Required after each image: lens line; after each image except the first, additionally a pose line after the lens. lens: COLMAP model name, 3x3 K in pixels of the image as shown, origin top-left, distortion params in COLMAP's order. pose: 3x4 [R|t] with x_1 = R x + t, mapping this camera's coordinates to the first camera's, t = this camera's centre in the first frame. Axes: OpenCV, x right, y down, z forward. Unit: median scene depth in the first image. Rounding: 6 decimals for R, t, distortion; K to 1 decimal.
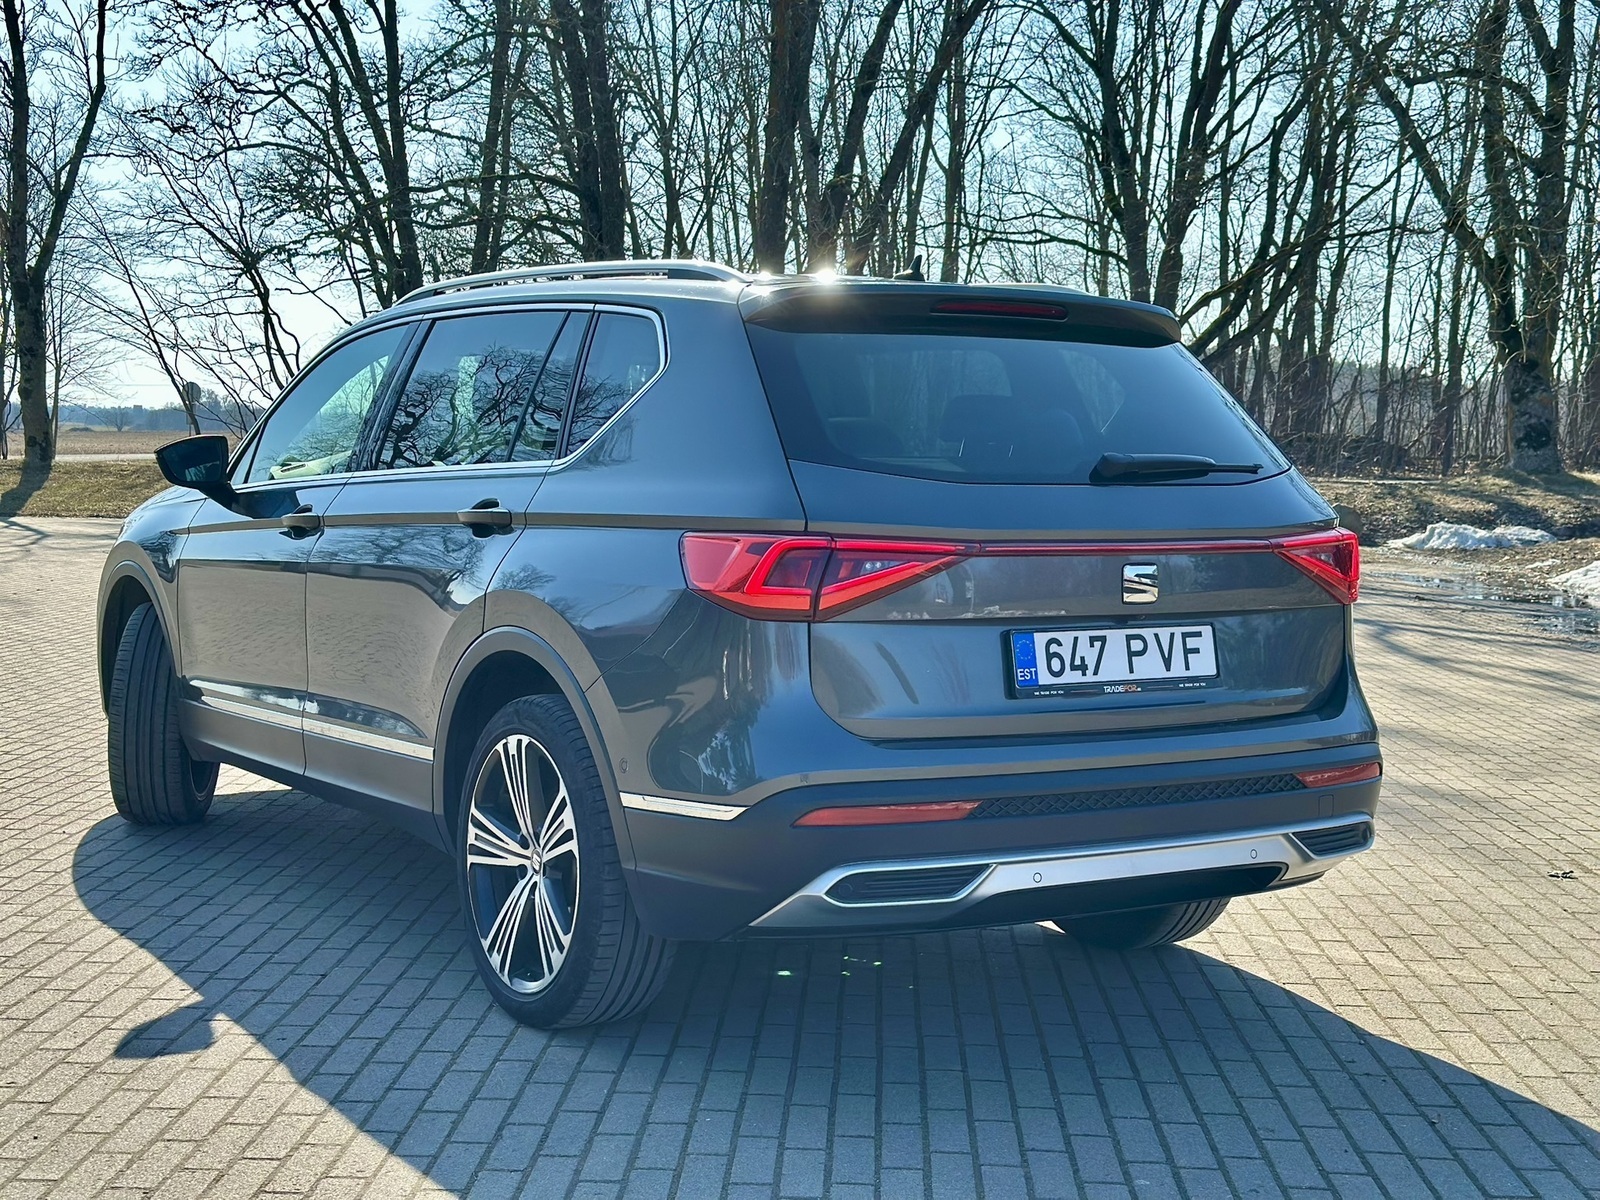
lens RADIAL K [[2521.1, 0, 800.0], [0, 2521.1, 600.0], [0, 0, 1]] dist [0.025930, -0.013147]
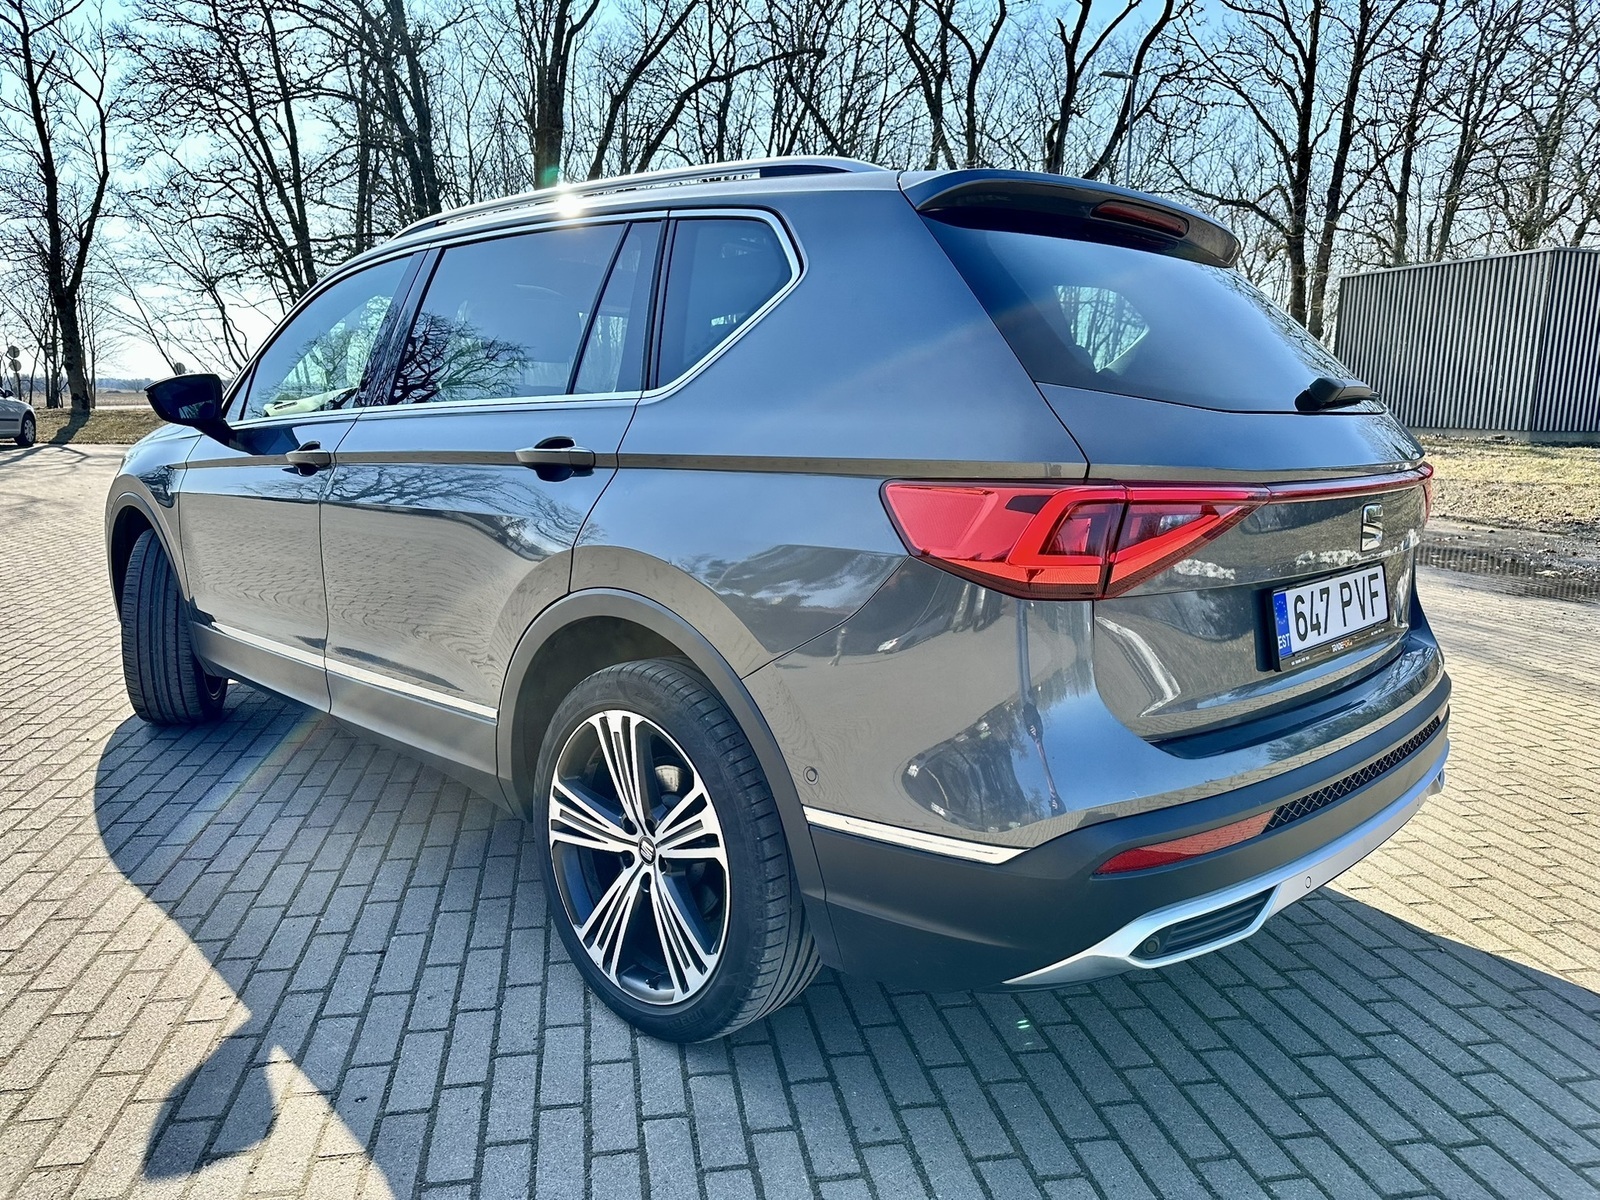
lens RADIAL K [[1183.5, 0, 800.6], [0, 1183.5, 623.5], [0, 0, 1]] dist [0.025190, -0.065213]
pose [[0.971772, -0.046334, 0.231326, -0.108961], [0.017259, 0.991859, 0.126165, -0.020147], [-0.235288, -0.118611, 0.964661, 0.448283]]
